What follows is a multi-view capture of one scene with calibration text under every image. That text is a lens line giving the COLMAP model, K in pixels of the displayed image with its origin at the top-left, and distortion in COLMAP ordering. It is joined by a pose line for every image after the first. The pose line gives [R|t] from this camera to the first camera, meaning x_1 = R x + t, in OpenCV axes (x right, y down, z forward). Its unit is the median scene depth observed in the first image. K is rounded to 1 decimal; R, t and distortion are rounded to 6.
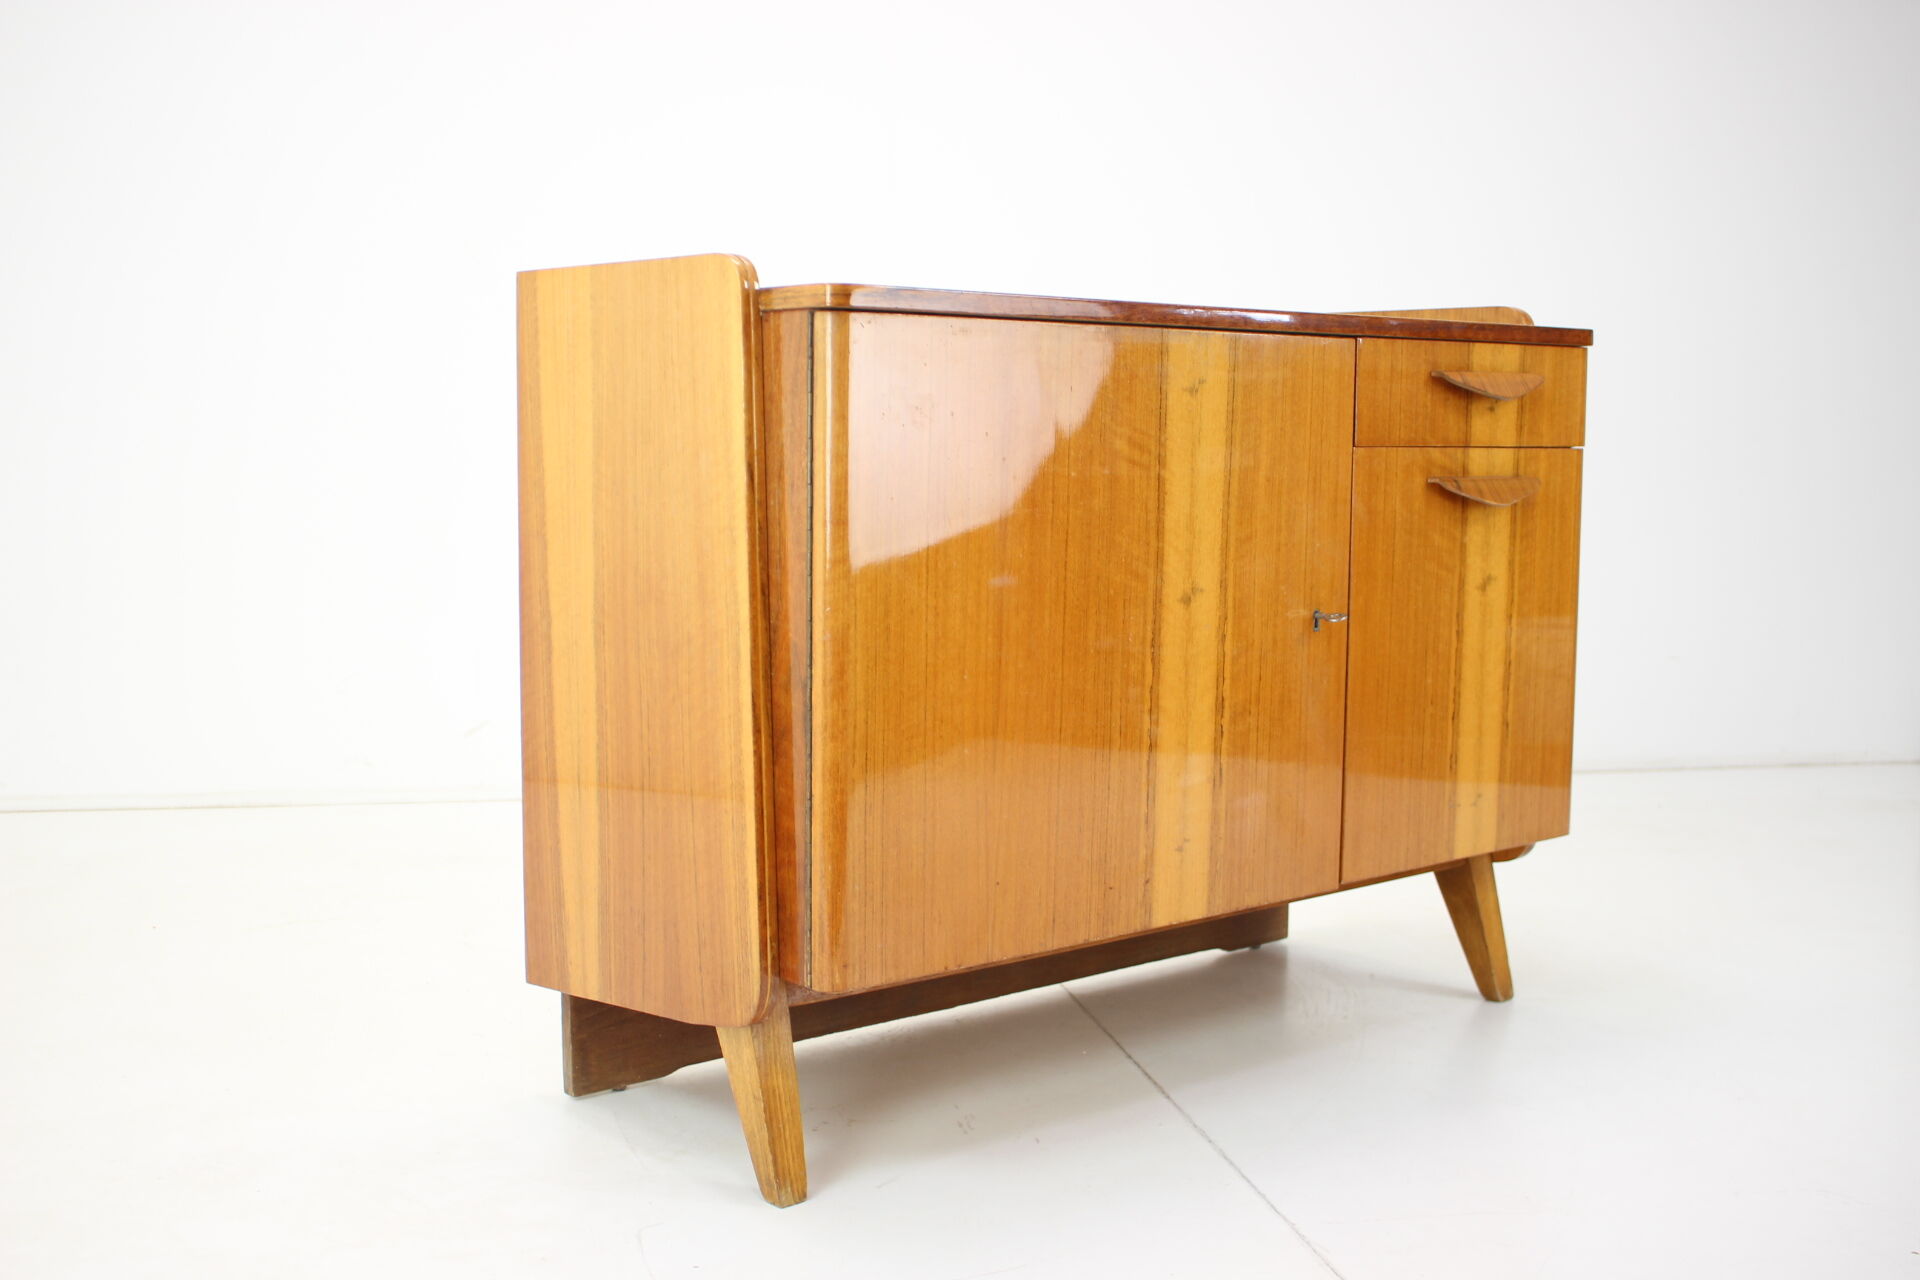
lens RADIAL K [[2076.5, 0, 977.8], [0, 2076.5, 673.1], [0, 0, 1]] dist [-0.050345, 0.000000]
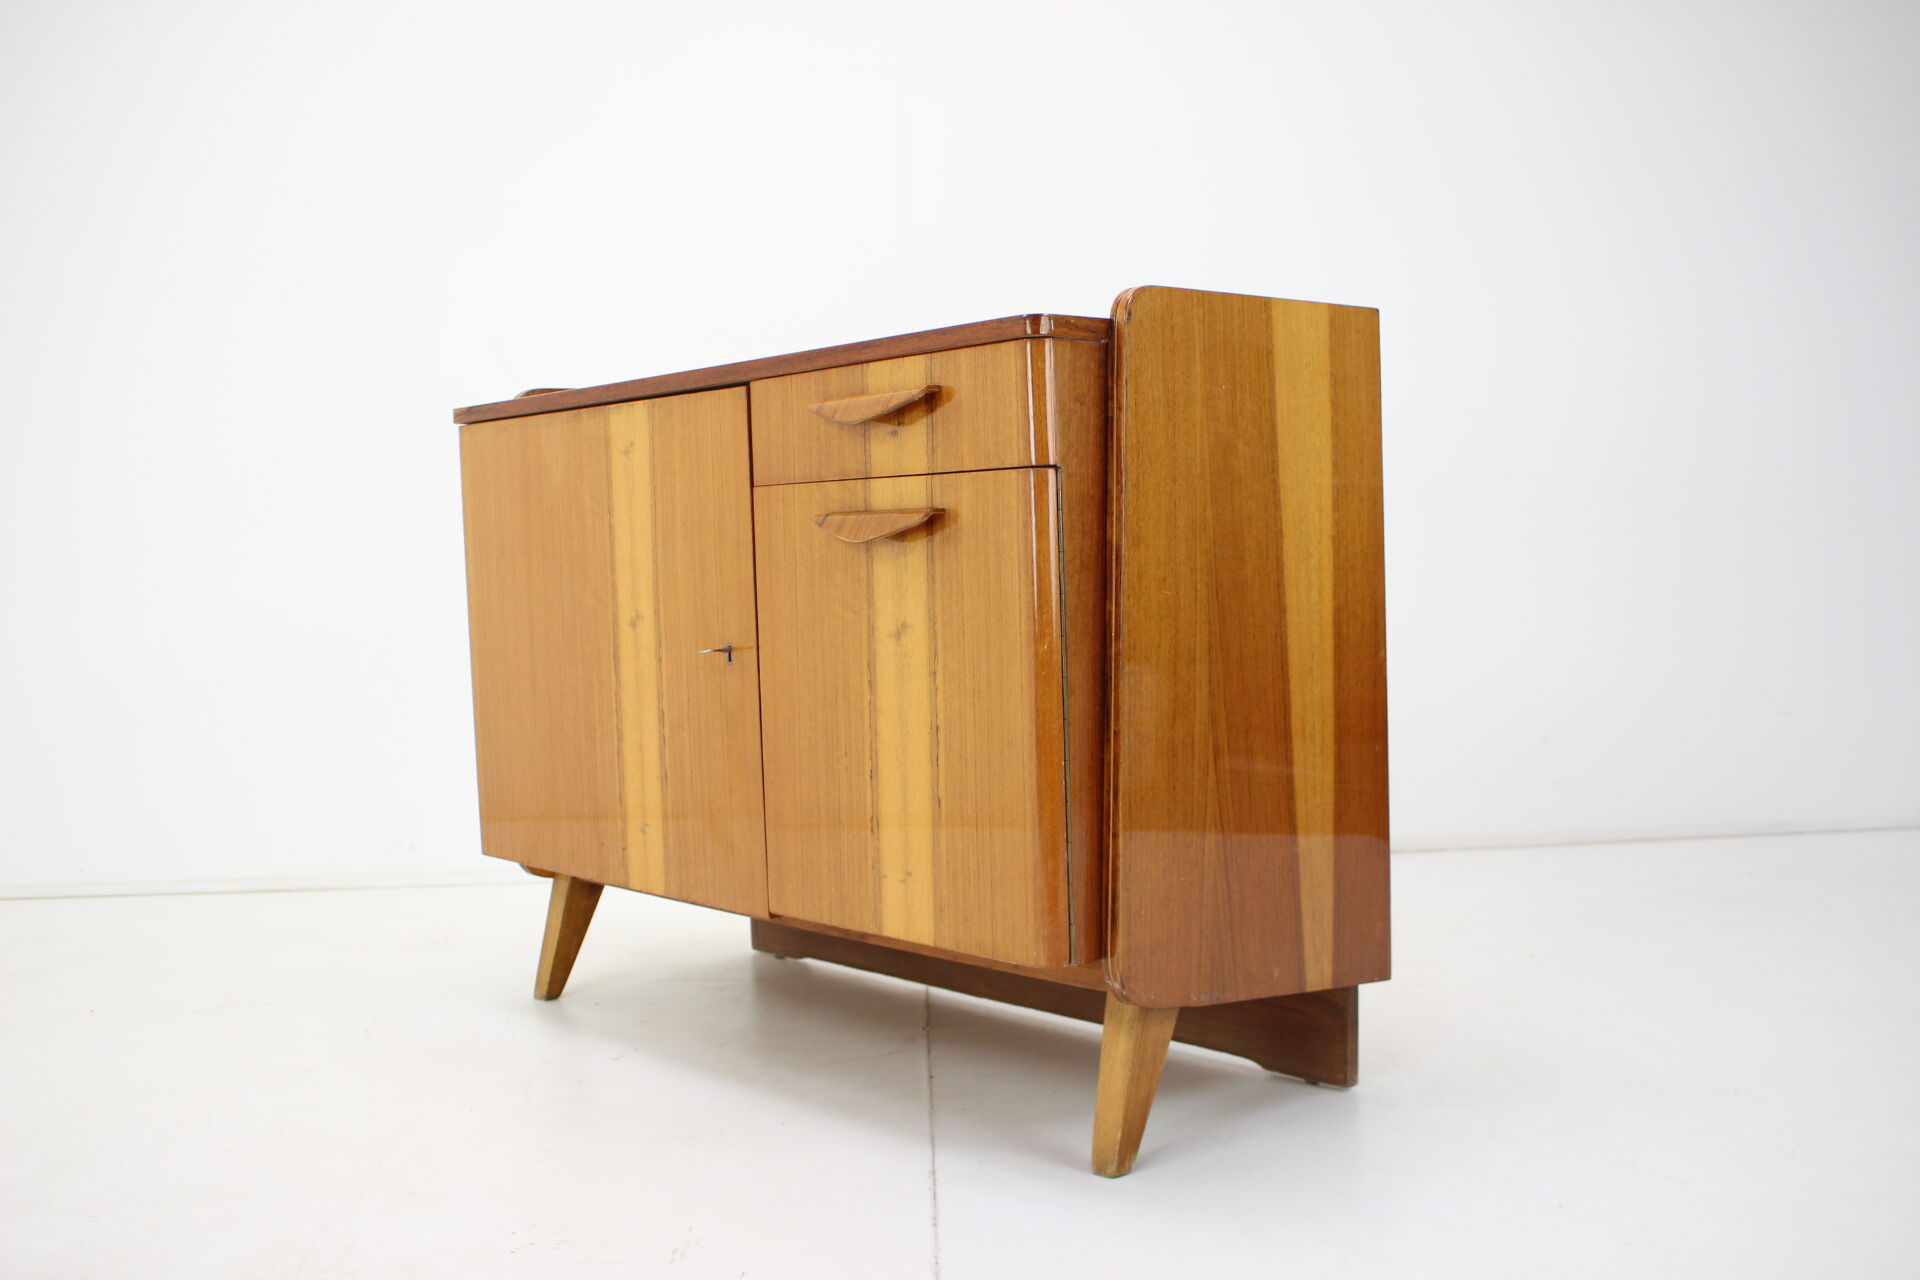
lens RADIAL K [[1861.8, 0, 947.7], [0, 1861.8, 646.4], [0, 0, 1]] dist [-0.061193, 0.000000]
pose [[0.035316, 0.047439, -0.998250, 1.074216], [-0.078416, 0.995925, 0.044555, -0.076548], [0.996295, 0.076706, 0.038892, 1.027134]]
